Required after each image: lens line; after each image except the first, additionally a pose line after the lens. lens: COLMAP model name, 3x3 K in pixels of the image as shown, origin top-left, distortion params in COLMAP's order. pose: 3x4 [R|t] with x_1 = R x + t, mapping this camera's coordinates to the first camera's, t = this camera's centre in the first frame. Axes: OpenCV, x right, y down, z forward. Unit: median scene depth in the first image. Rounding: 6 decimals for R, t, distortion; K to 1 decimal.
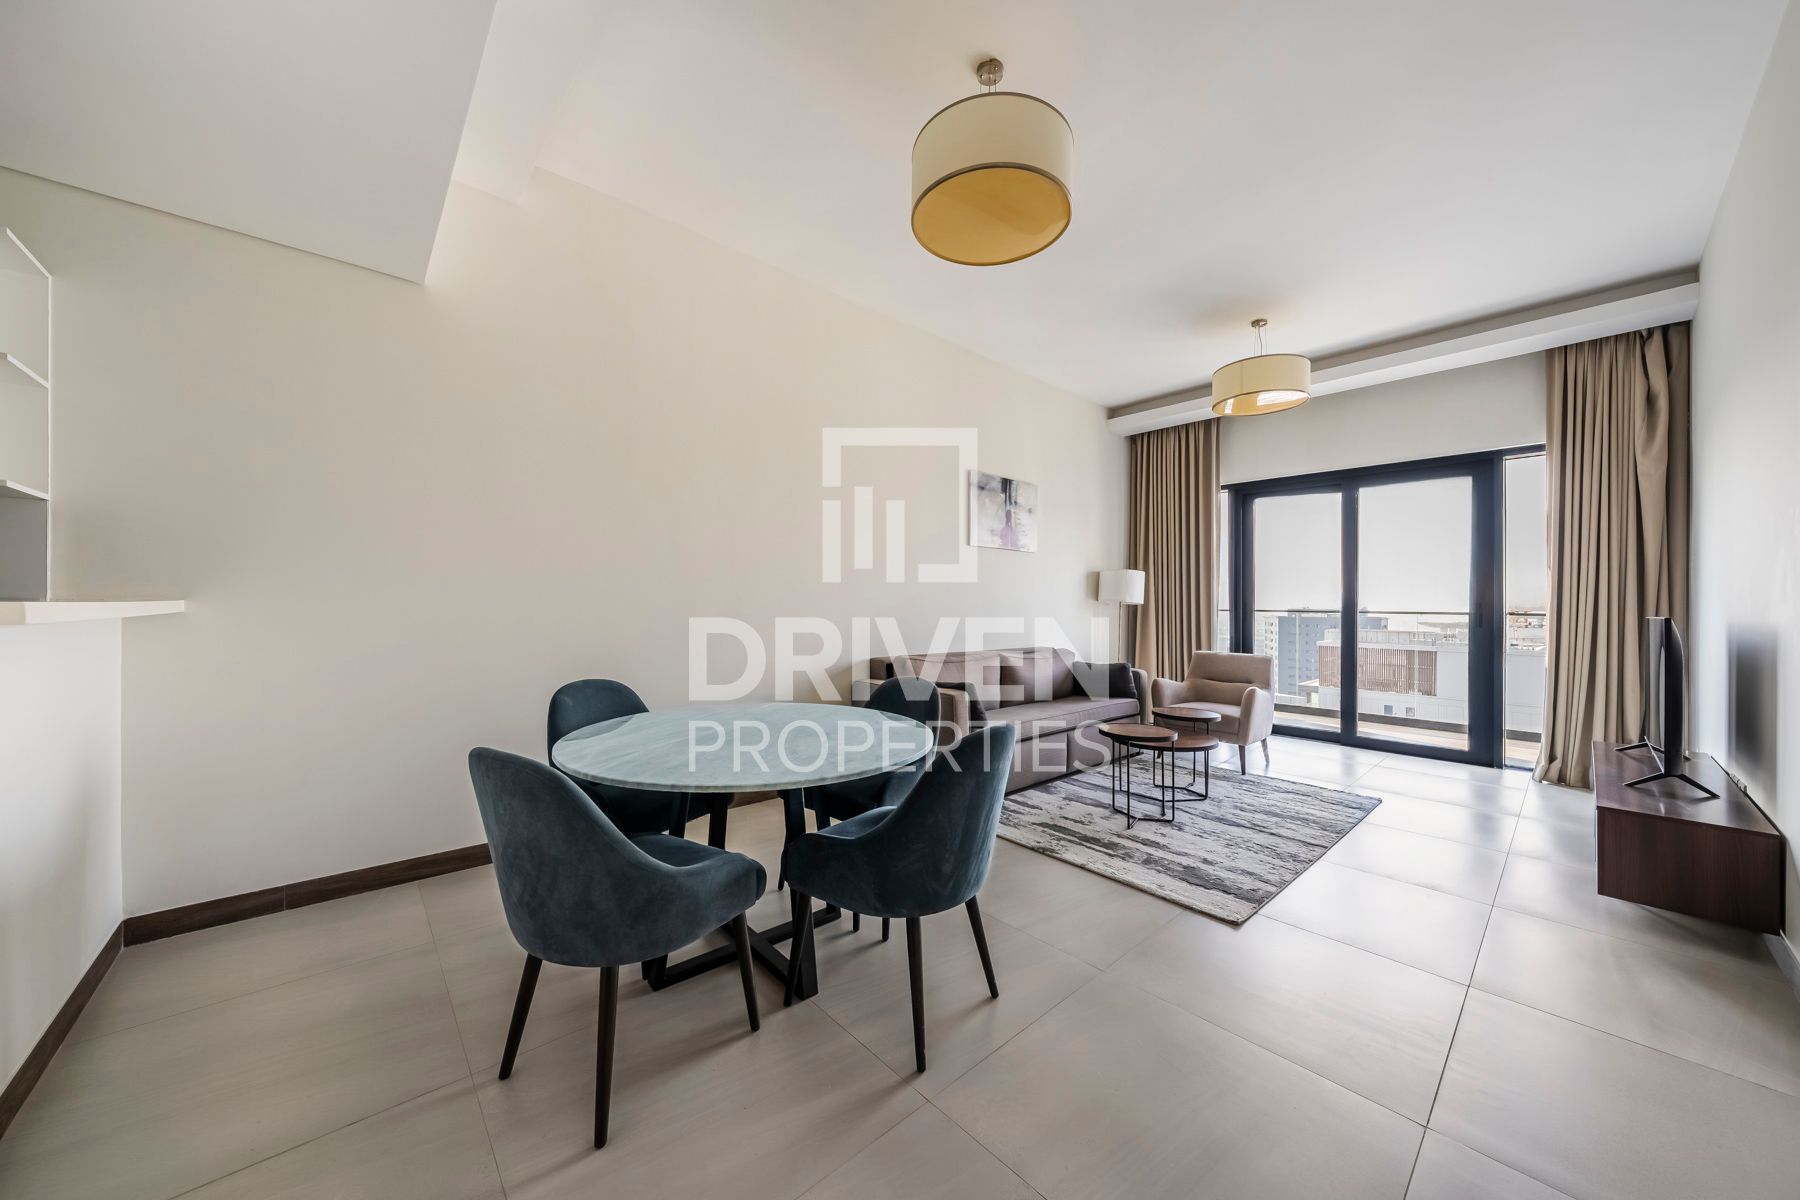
lens RADIAL K [[615.8, 0, 896.6], [0, 615.8, 606.8], [0, 0, 1]] dist [-0.003339, -0.000564]
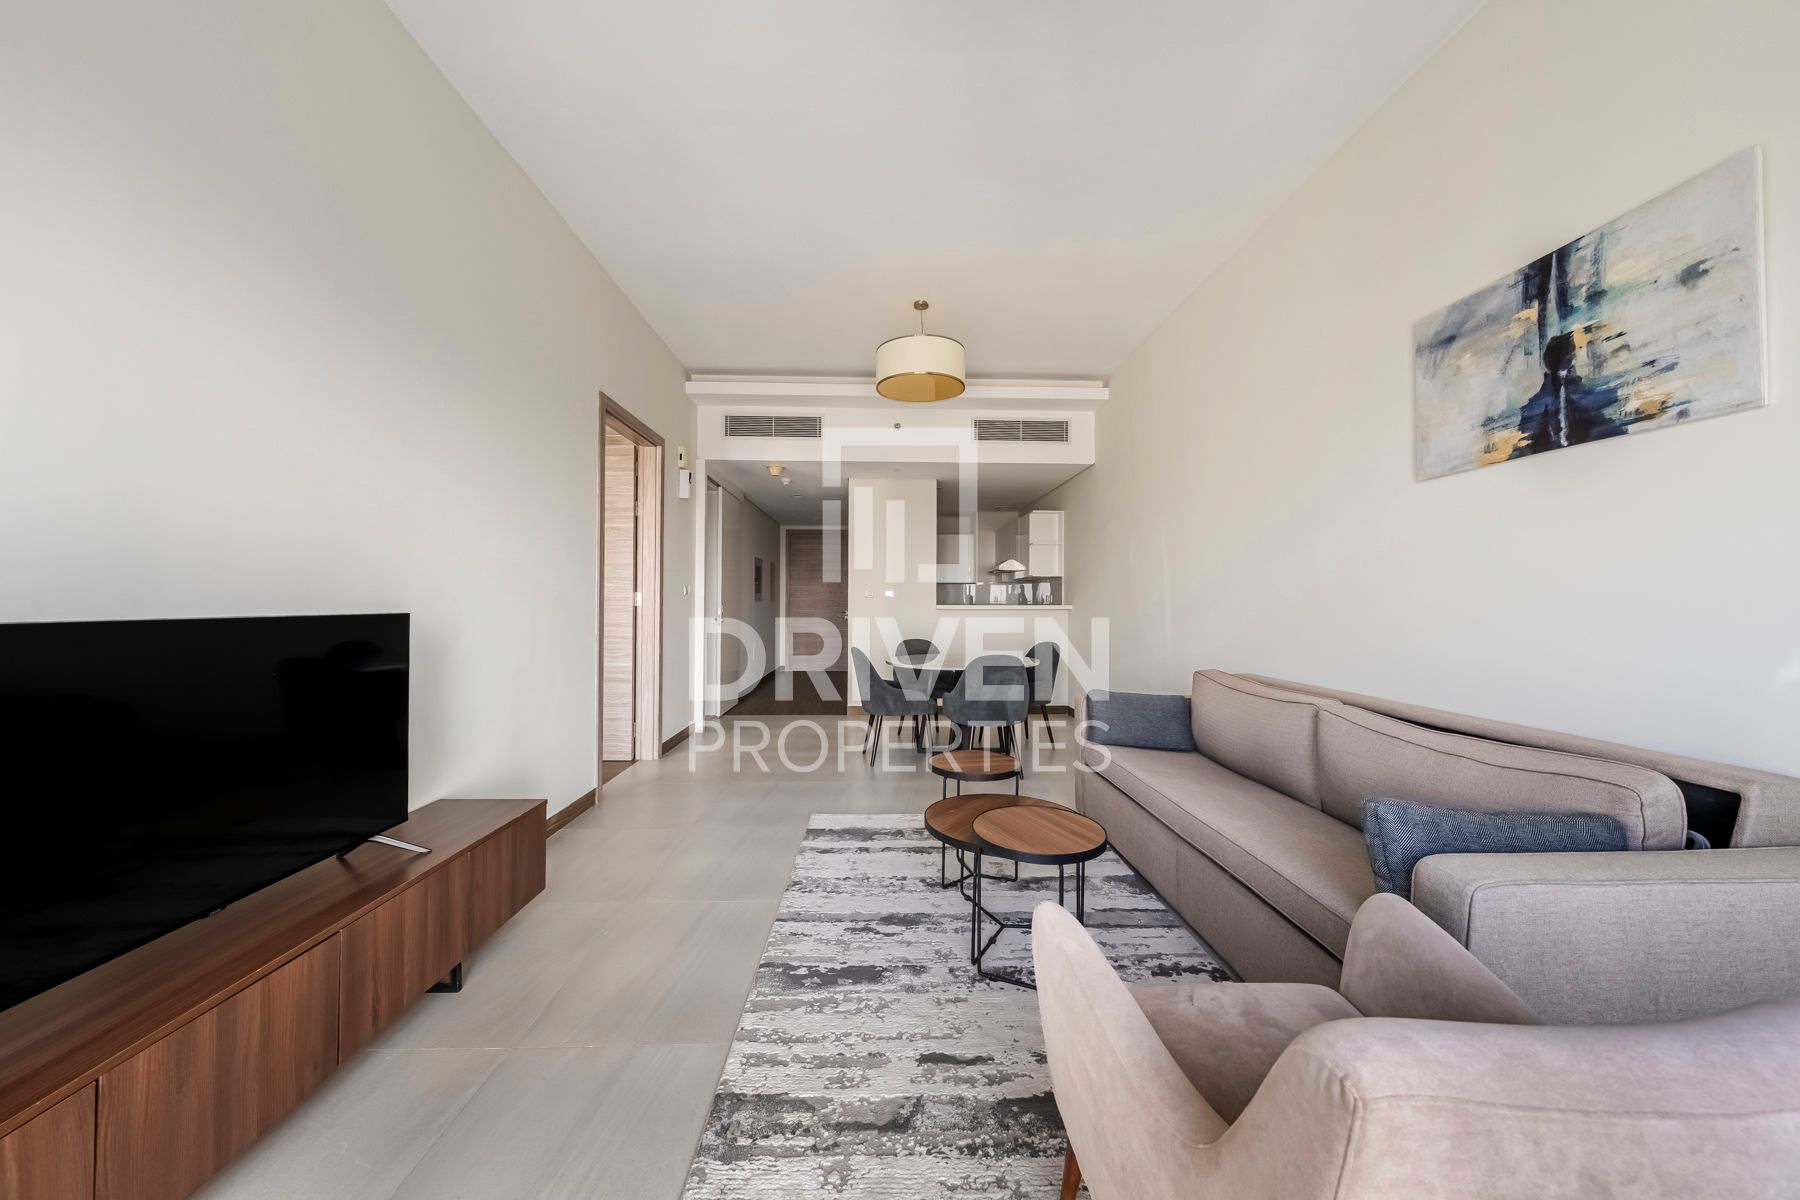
lens RADIAL K [[615.8, 0, 894.5], [0, 615.8, 598.4], [0, 0, 1]] dist [-0.003339, -0.000564]
pose [[-0.650094, -0.016557, -0.759673, 0.931332], [-0.007181, 0.999852, -0.015646, 0.001524], [0.759819, -0.004716, -0.650117, 1.258788]]
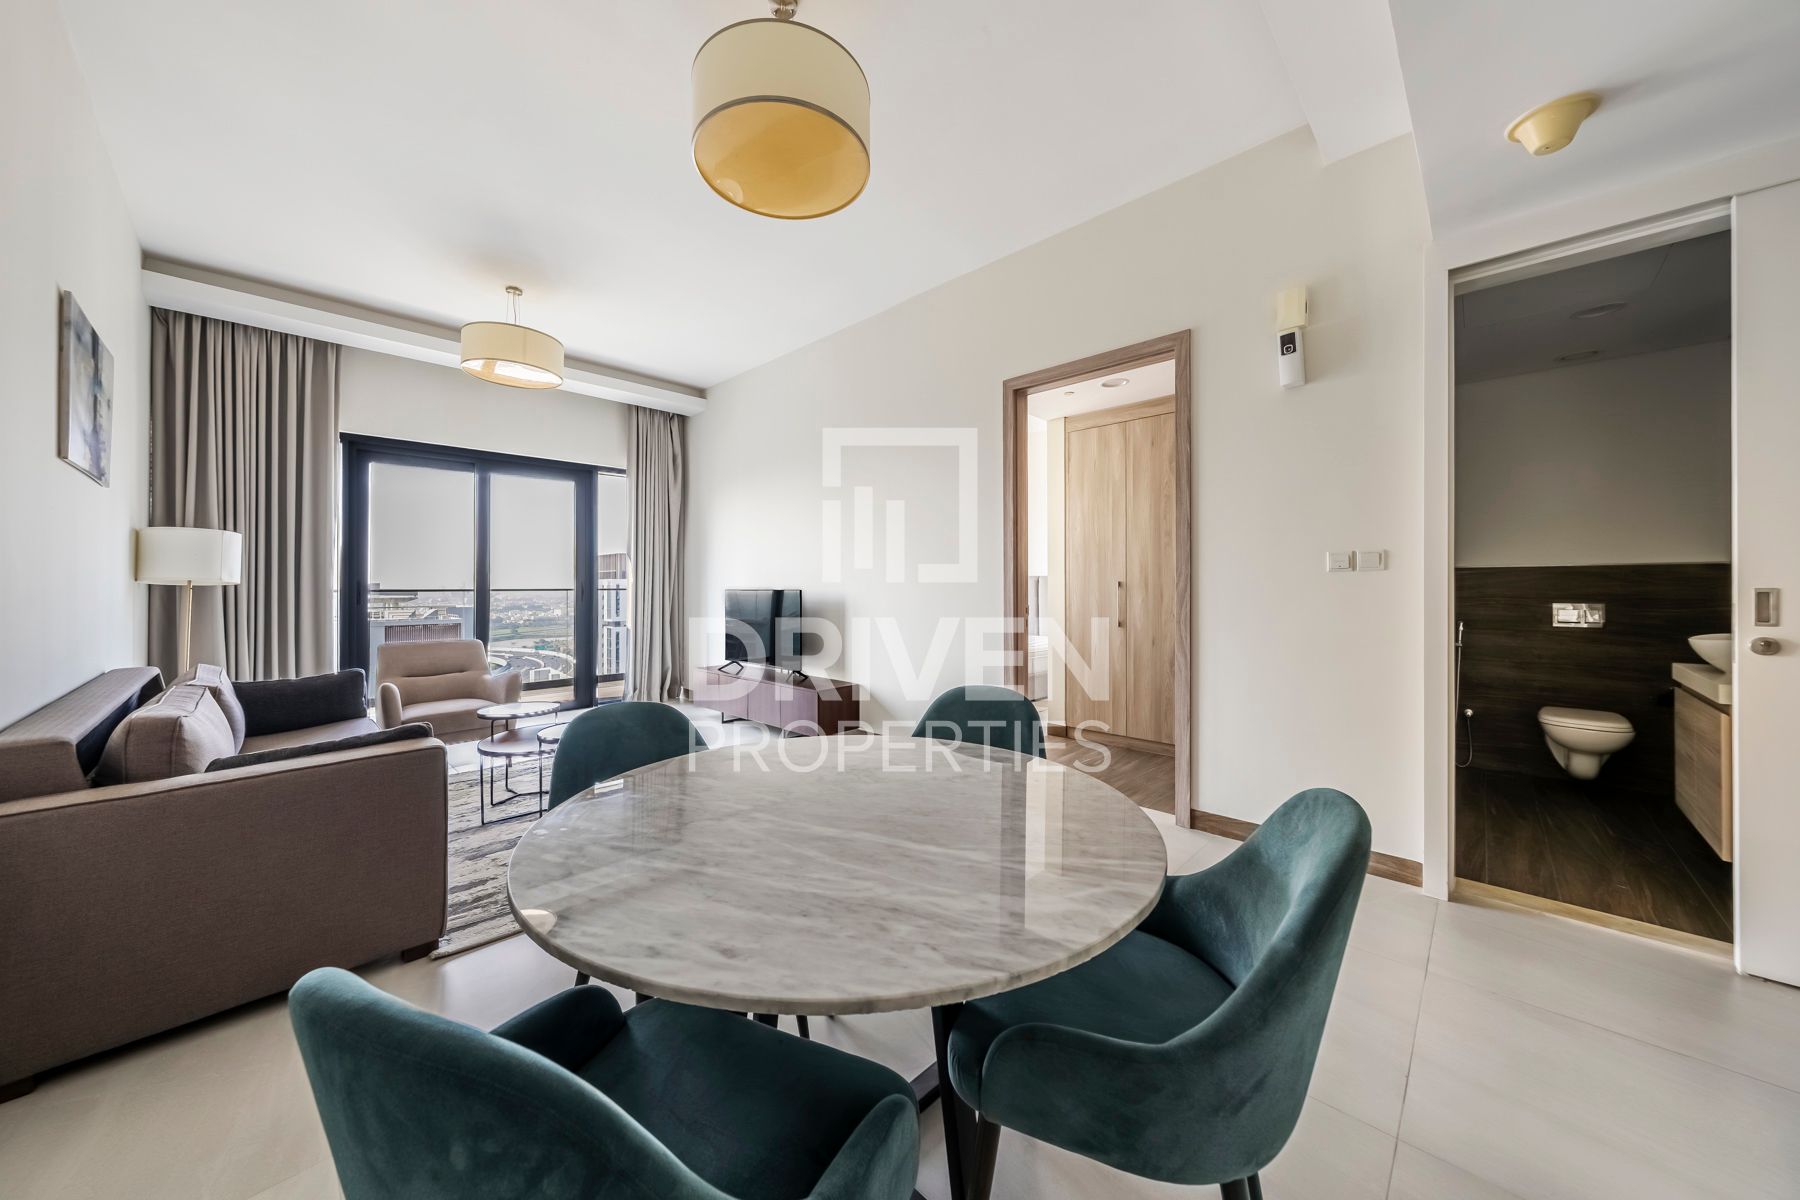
lens RADIAL K [[615.8, 0, 891.6], [0, 615.8, 581.9], [0, 0, 1]] dist [-0.003339, -0.000564]
pose [[-0.066231, -0.007152, 0.997779, -0.381609], [0.007238, 0.999945, 0.007648, -0.010784], [-0.997778, 0.007728, -0.066175, 0.449224]]
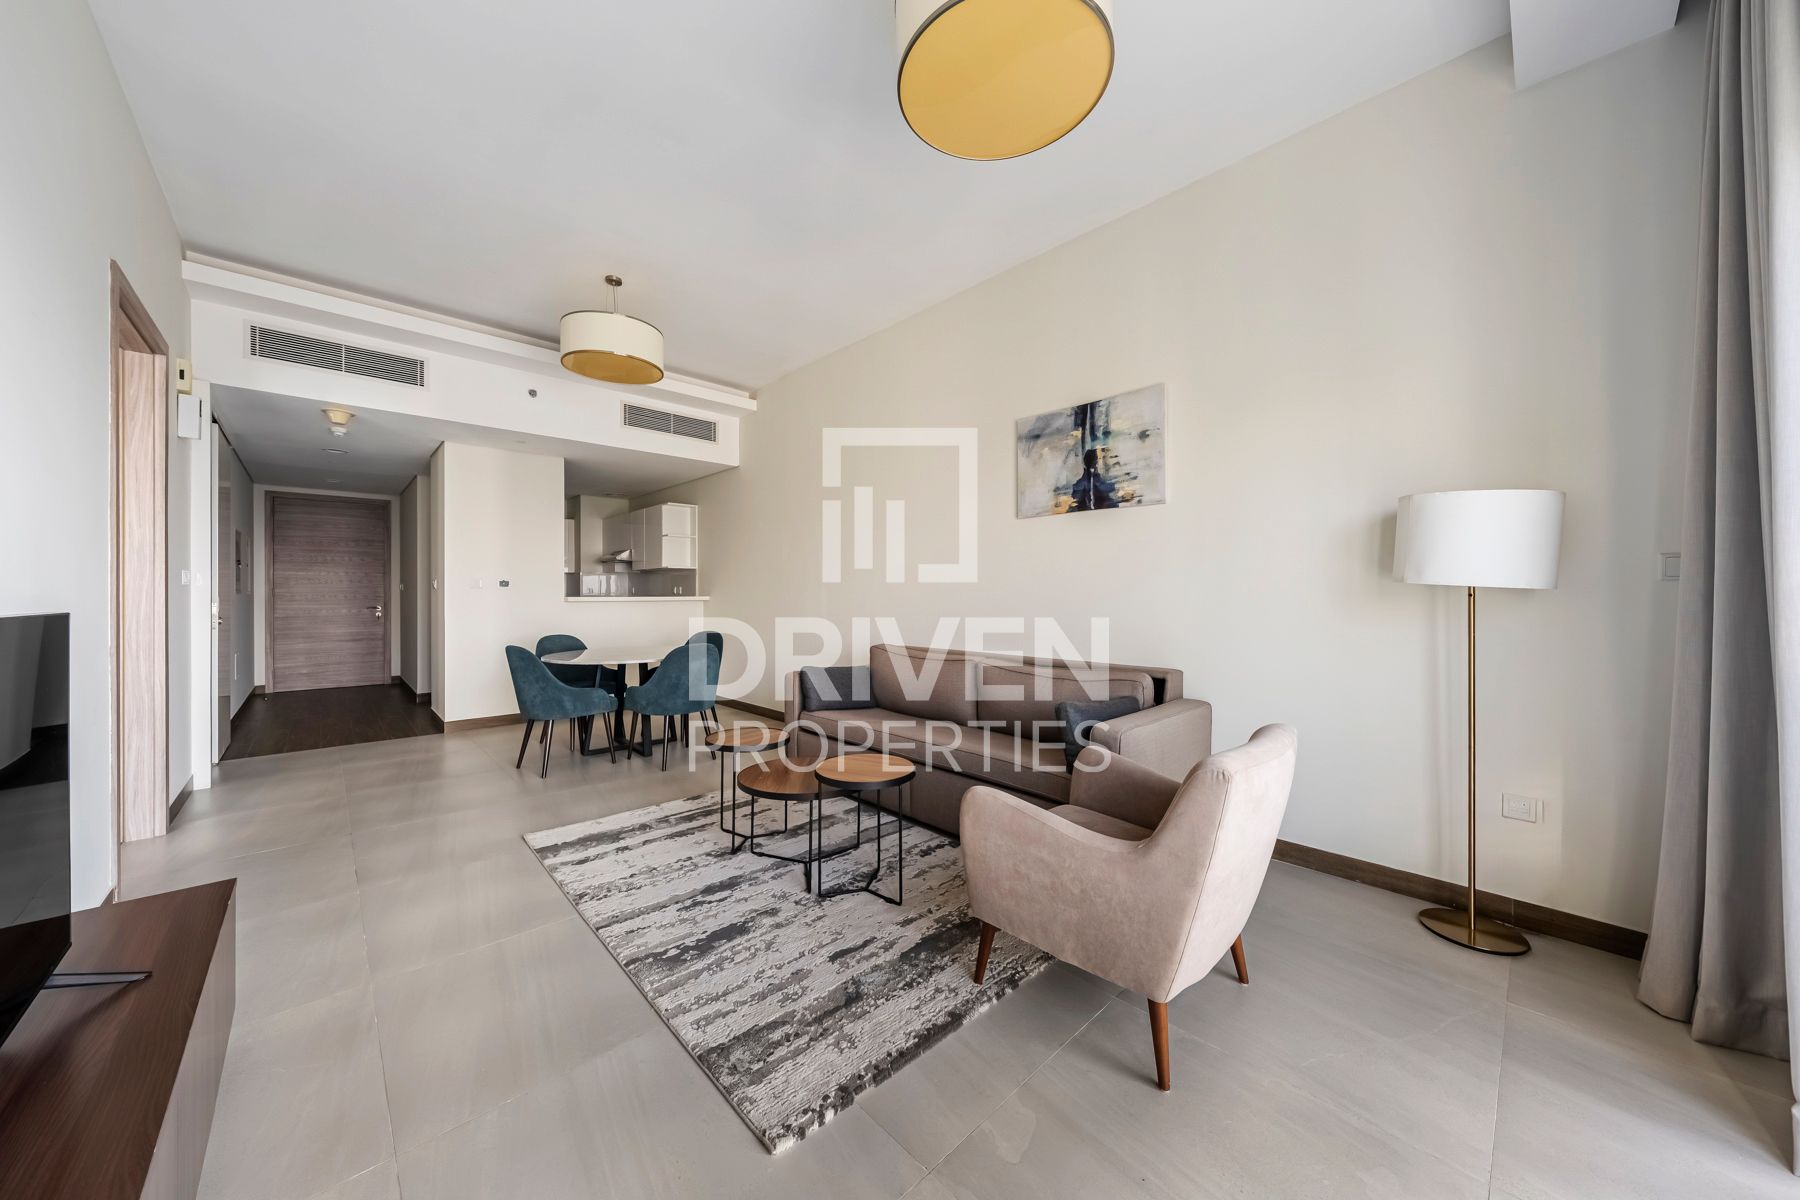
lens RADIAL K [[615.8, 0, 898.5], [0, 615.8, 598.7], [0, 0, 1]] dist [-0.003339, -0.000564]
pose [[0.019939, -0.002414, -0.999798, 1.119850], [0.003385, 0.999992, -0.002347, 0.003274], [0.999795, -0.003337, 0.019947, 1.048564]]
